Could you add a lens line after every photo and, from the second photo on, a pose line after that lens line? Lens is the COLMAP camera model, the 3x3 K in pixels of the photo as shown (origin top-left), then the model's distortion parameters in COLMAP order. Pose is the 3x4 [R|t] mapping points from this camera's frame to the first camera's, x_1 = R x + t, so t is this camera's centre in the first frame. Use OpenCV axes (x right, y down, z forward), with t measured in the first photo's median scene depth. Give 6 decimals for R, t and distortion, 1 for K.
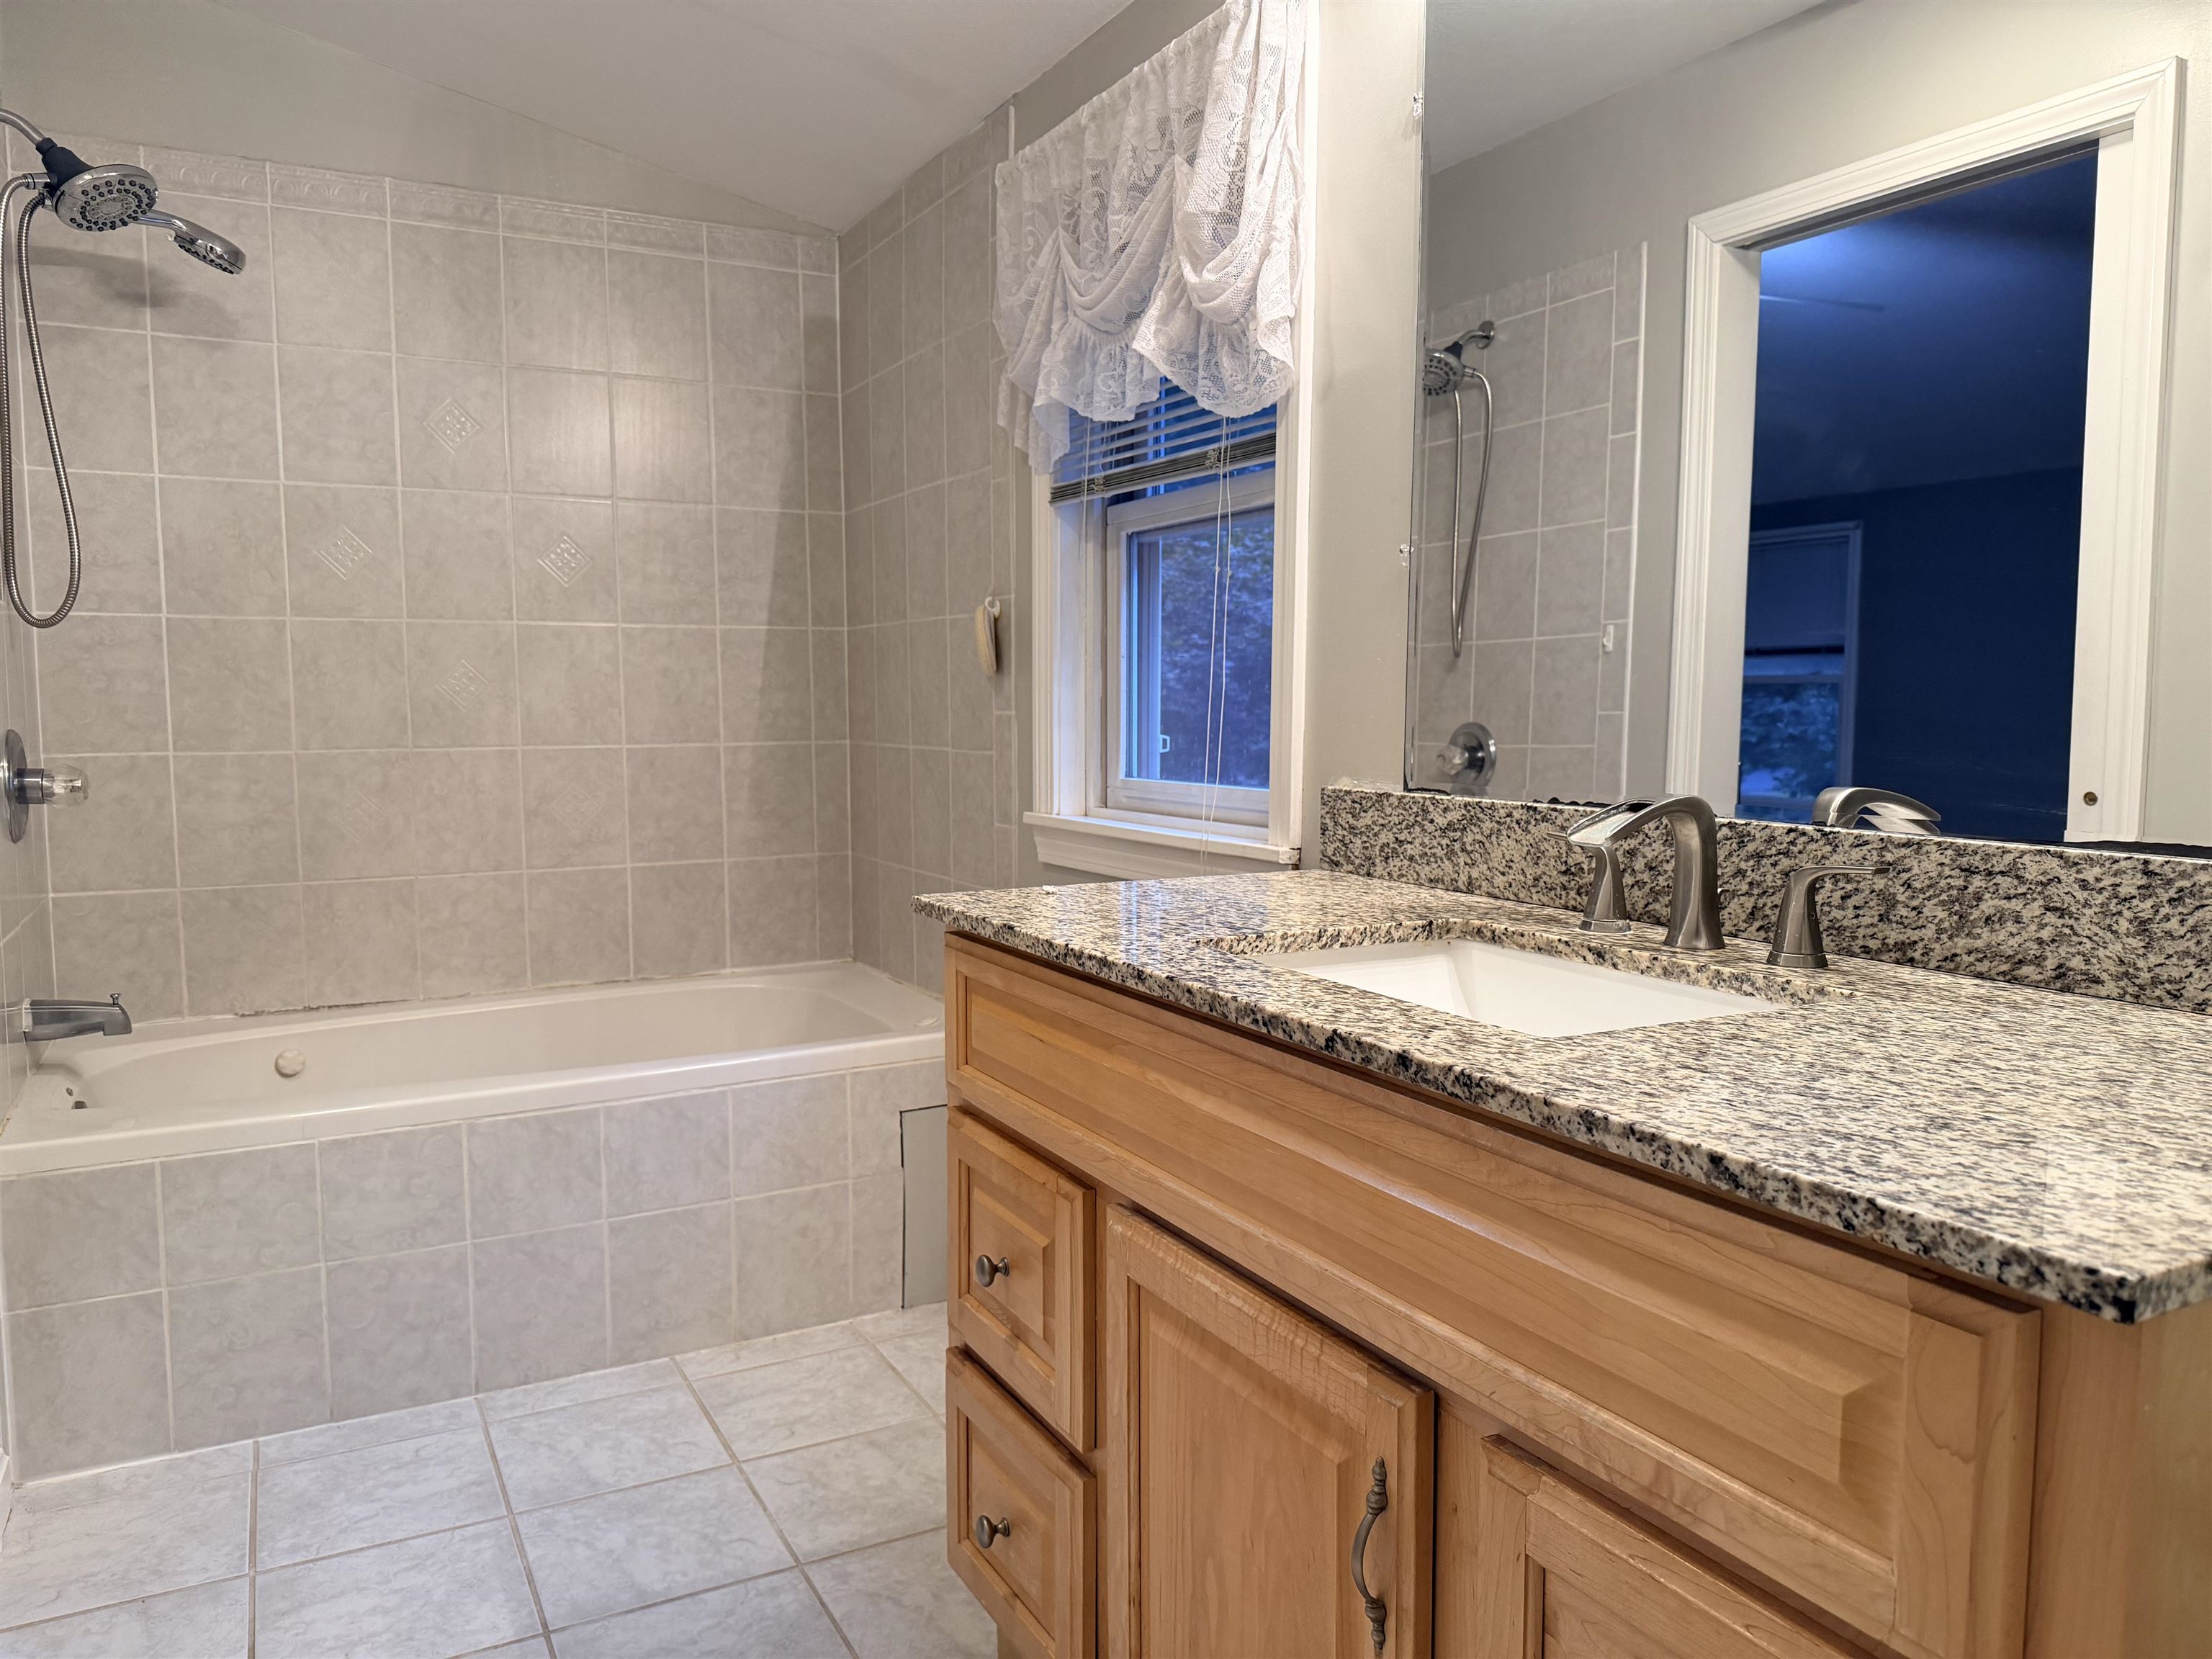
lens RADIAL K [[1540.0, 0, 1106.0], [0, 1540.0, 829.5], [0, 0, 1]] dist [0.006185, -0.000459]
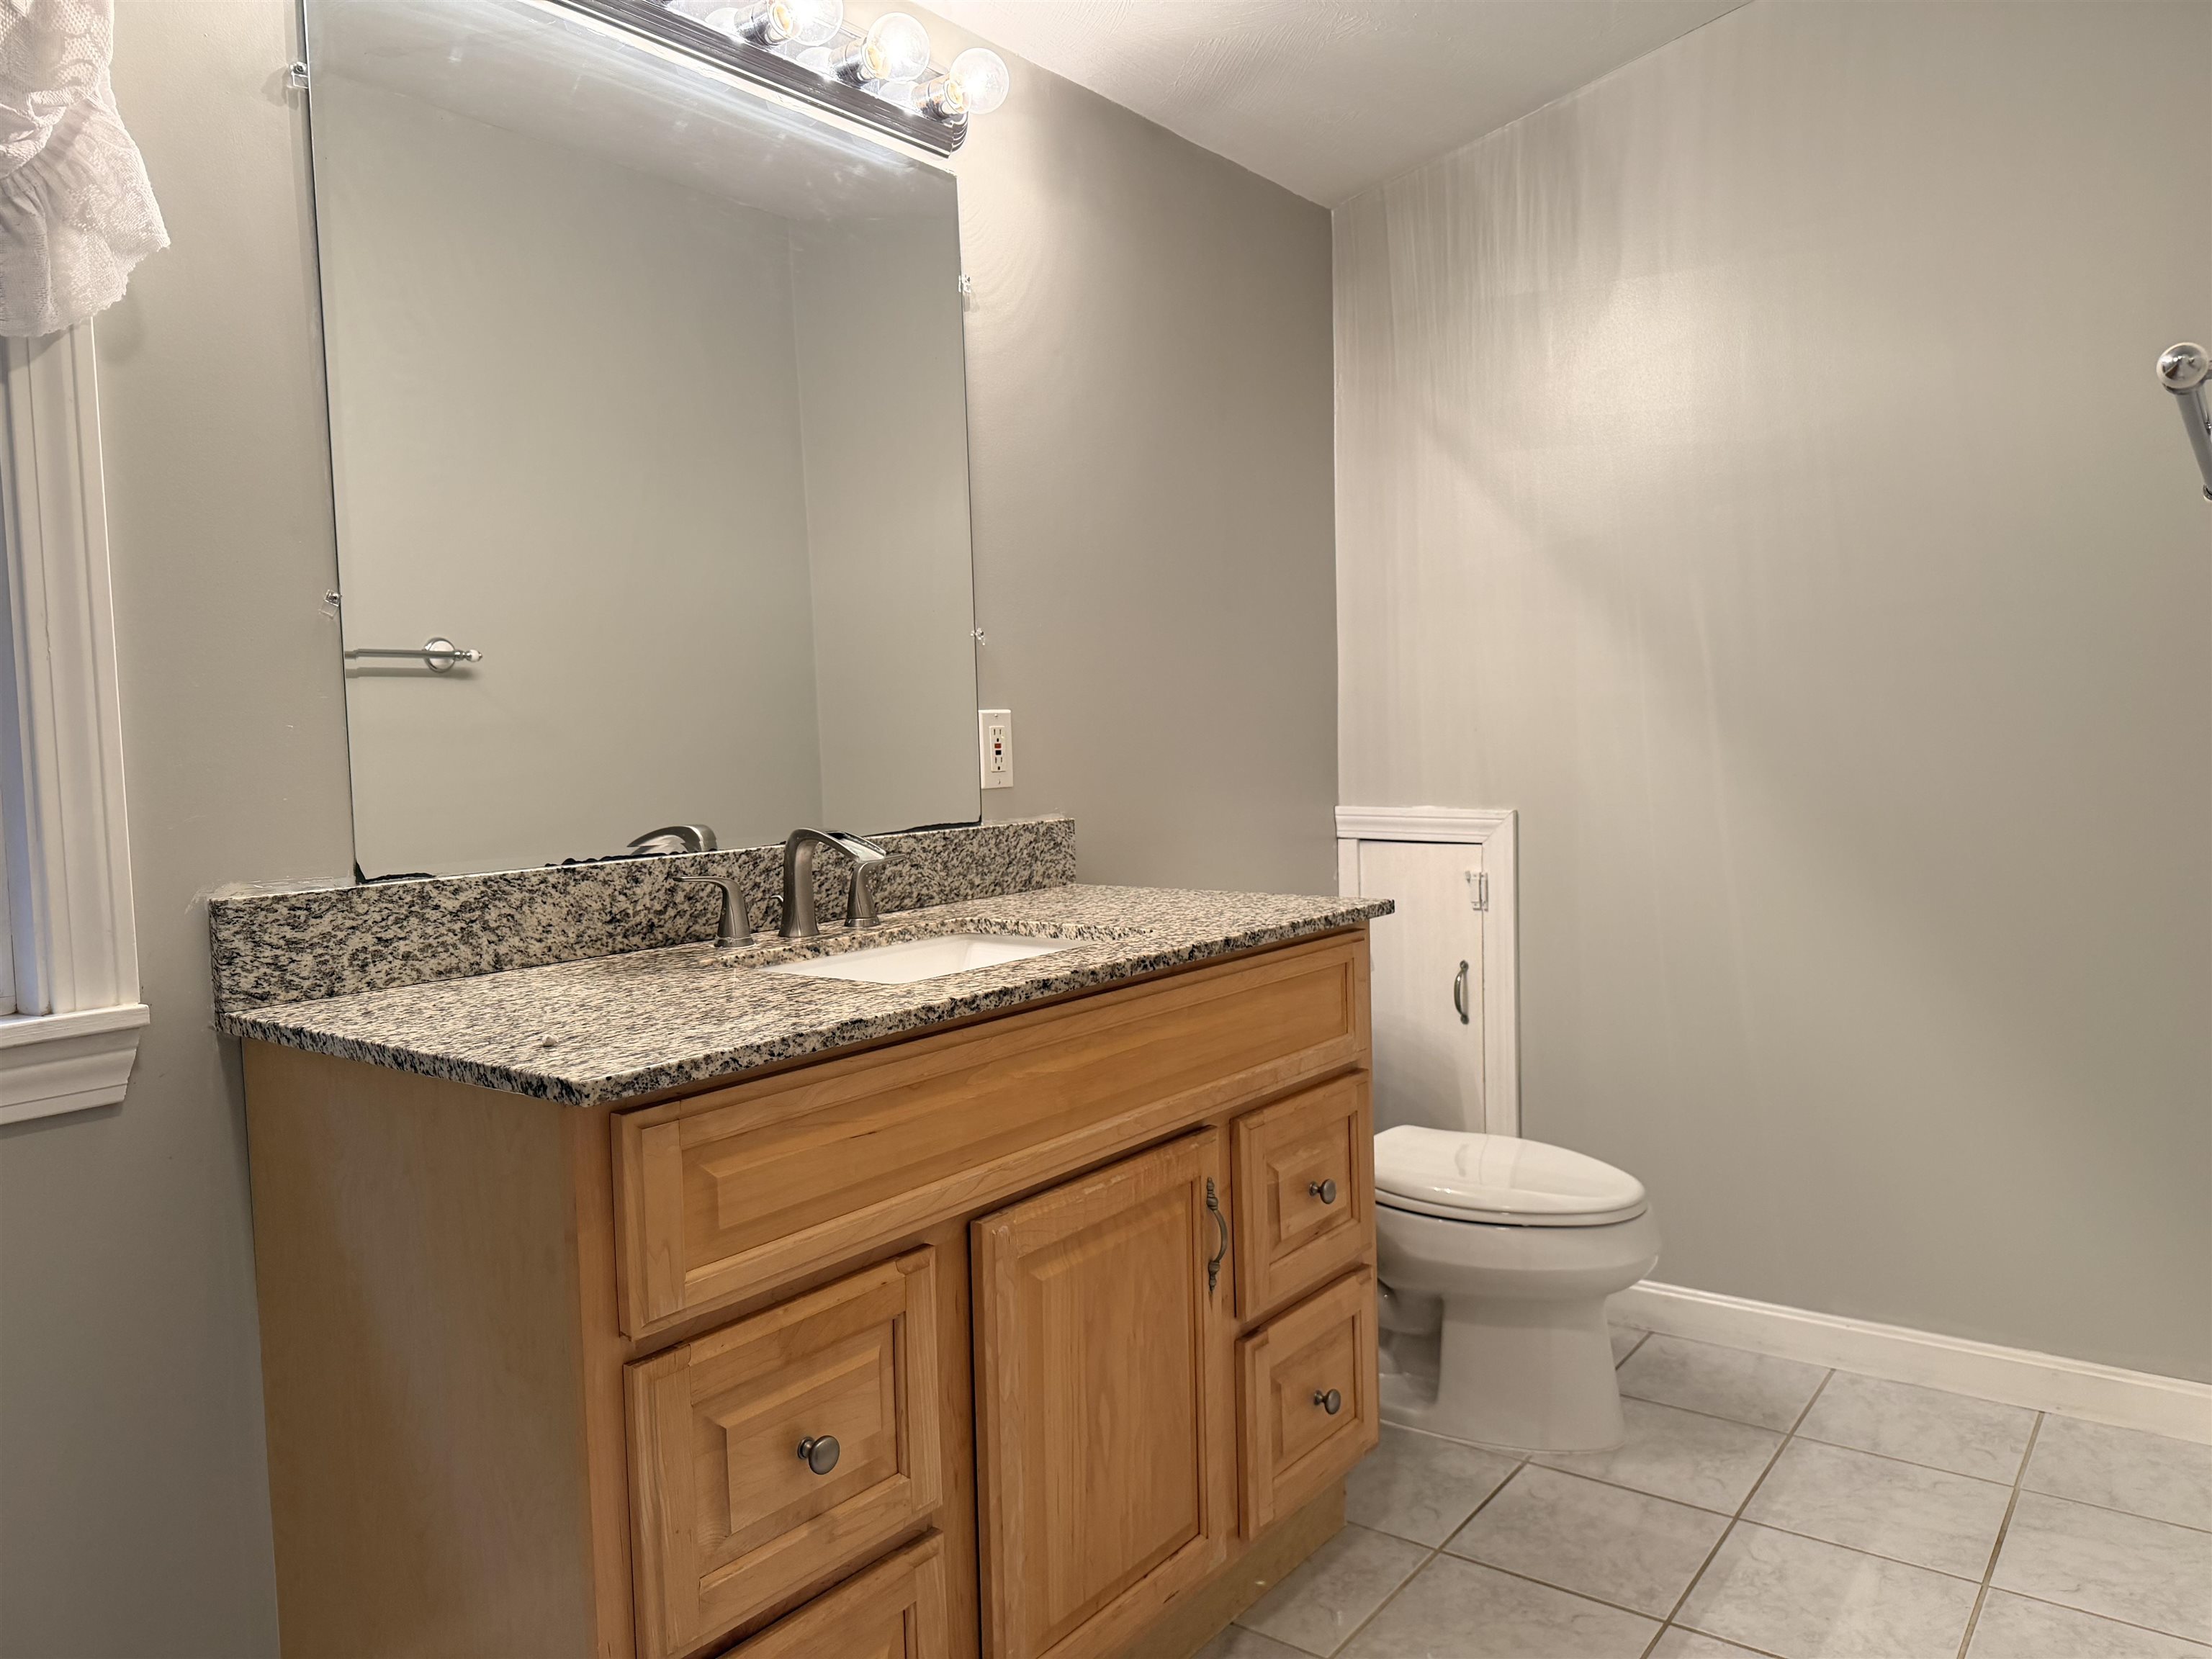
lens RADIAL K [[1556.5, 0, 1106.0], [0, 1556.5, 829.5], [0, 0, 1]] dist [0.003887, 0.000707]
pose [[-0.431231, -0.045153, 0.901111, -0.926523], [0.100972, 0.990058, 0.097930, -0.119541], [-0.896574, 0.133218, -0.422384, 1.226663]]
